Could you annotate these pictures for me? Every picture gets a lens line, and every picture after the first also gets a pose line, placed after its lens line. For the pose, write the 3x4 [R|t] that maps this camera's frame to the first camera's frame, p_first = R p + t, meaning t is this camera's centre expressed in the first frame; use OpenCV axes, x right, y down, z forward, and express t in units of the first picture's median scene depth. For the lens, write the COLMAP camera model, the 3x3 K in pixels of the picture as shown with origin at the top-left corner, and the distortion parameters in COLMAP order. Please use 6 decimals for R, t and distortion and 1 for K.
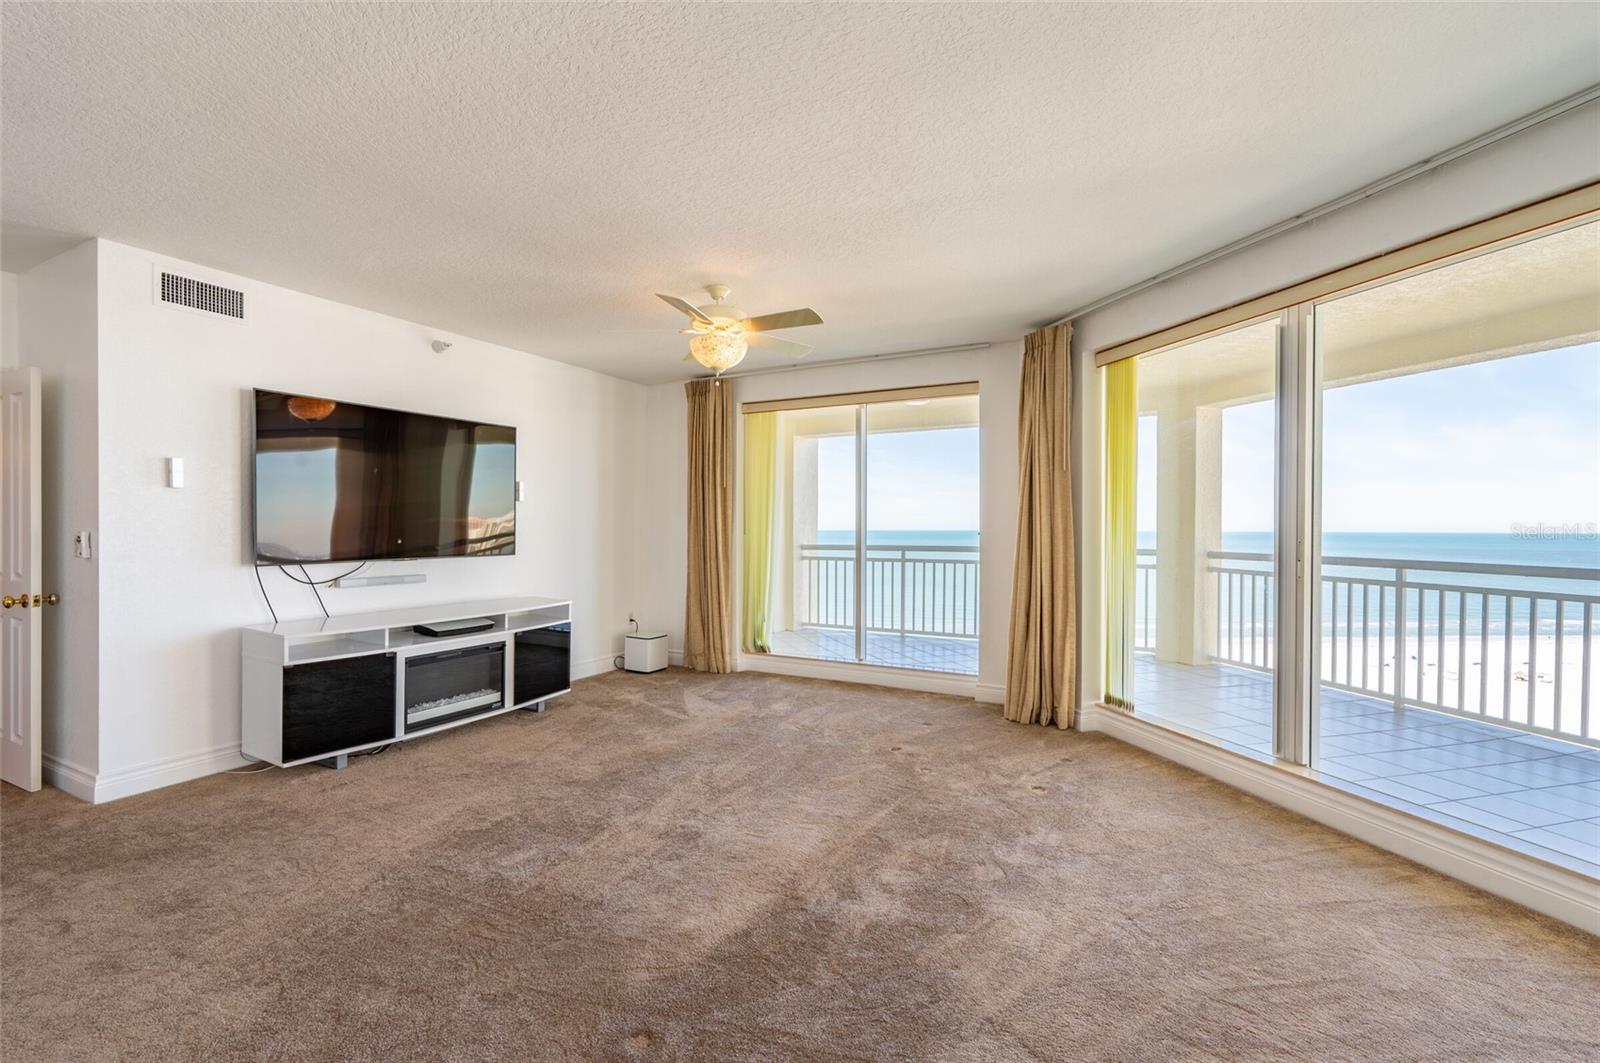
lens RADIAL K [[700.3, 0, 800.0], [0, 700.3, 531.5], [0, 0, 1]] dist [0.000997, 0.000106]
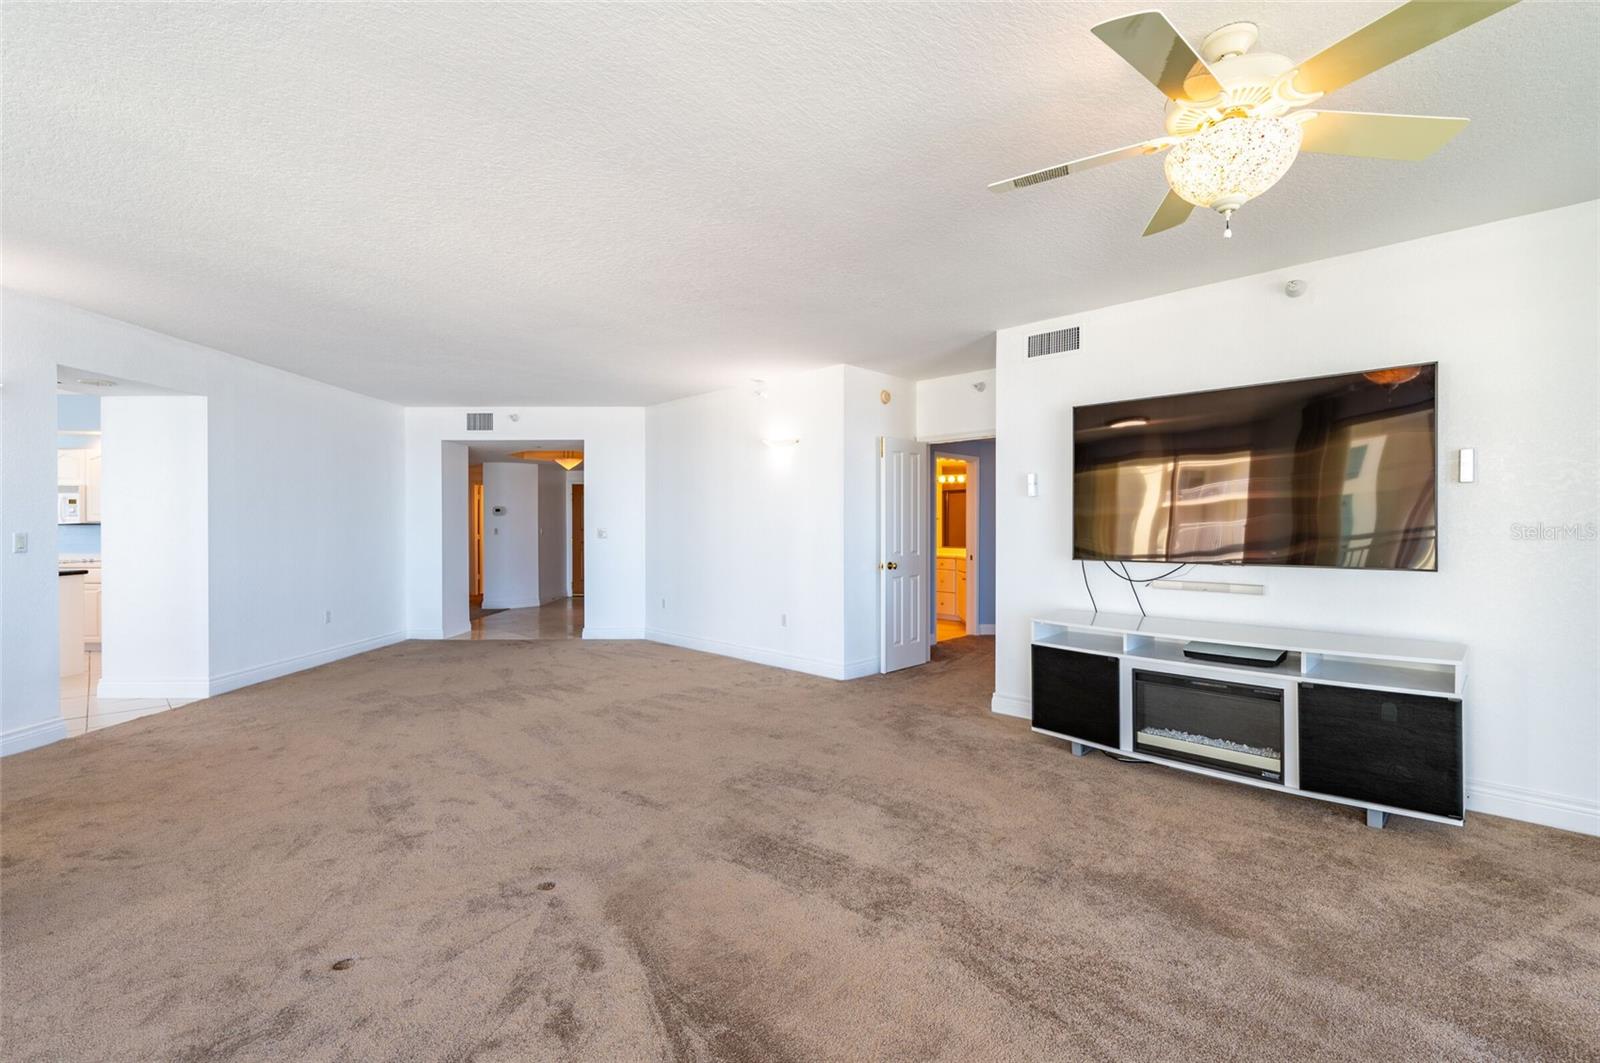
lens RADIAL K [[700.3, 0, 800.0], [0, 700.3, 531.5], [0, 0, 1]] dist [0.000997, 0.000106]
pose [[-0.293028, 0.008295, -0.956068, 0.394386], [-0.005412, 0.999932, 0.010334, -0.005821], [0.956089, 0.008203, -0.292963, 0.758818]]
